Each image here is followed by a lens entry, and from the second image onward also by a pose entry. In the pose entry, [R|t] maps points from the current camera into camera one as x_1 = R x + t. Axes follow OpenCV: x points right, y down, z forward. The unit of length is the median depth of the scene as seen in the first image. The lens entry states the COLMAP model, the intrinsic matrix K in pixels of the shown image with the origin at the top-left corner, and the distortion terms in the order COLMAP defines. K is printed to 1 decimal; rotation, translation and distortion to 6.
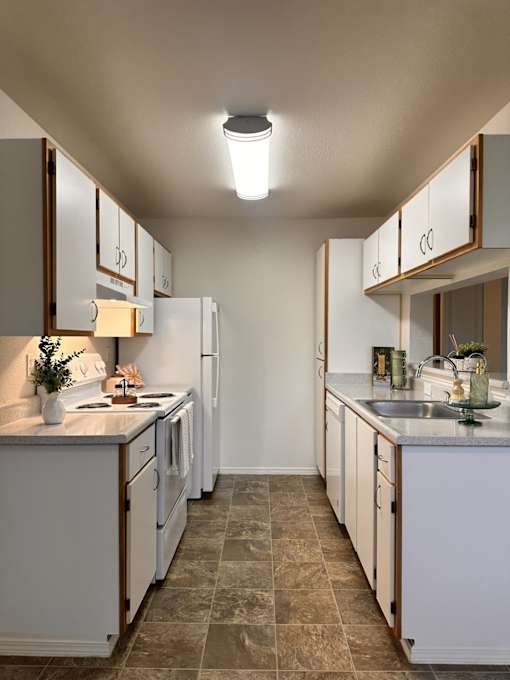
lens RADIAL K [[473.3, 0, 255.0], [0, 473.3, 340.0], [0, 0, 1]] dist [0.079420, -0.100776]
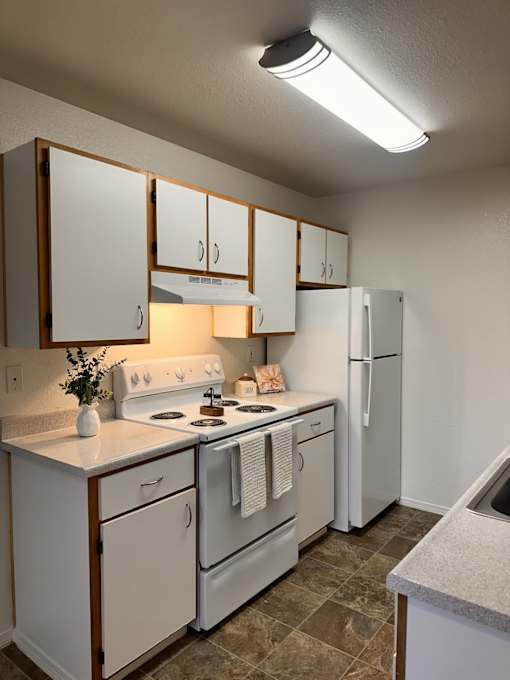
lens RADIAL K [[473.3, 0, 255.0], [0, 473.3, 340.0], [0, 0, 1]] dist [0.079420, -0.100776]
pose [[0.800113, 0.029629, -0.599118, 0.268276], [-0.004557, 0.999051, 0.043322, -0.038994], [0.599832, -0.031932, 0.799488, 0.276914]]
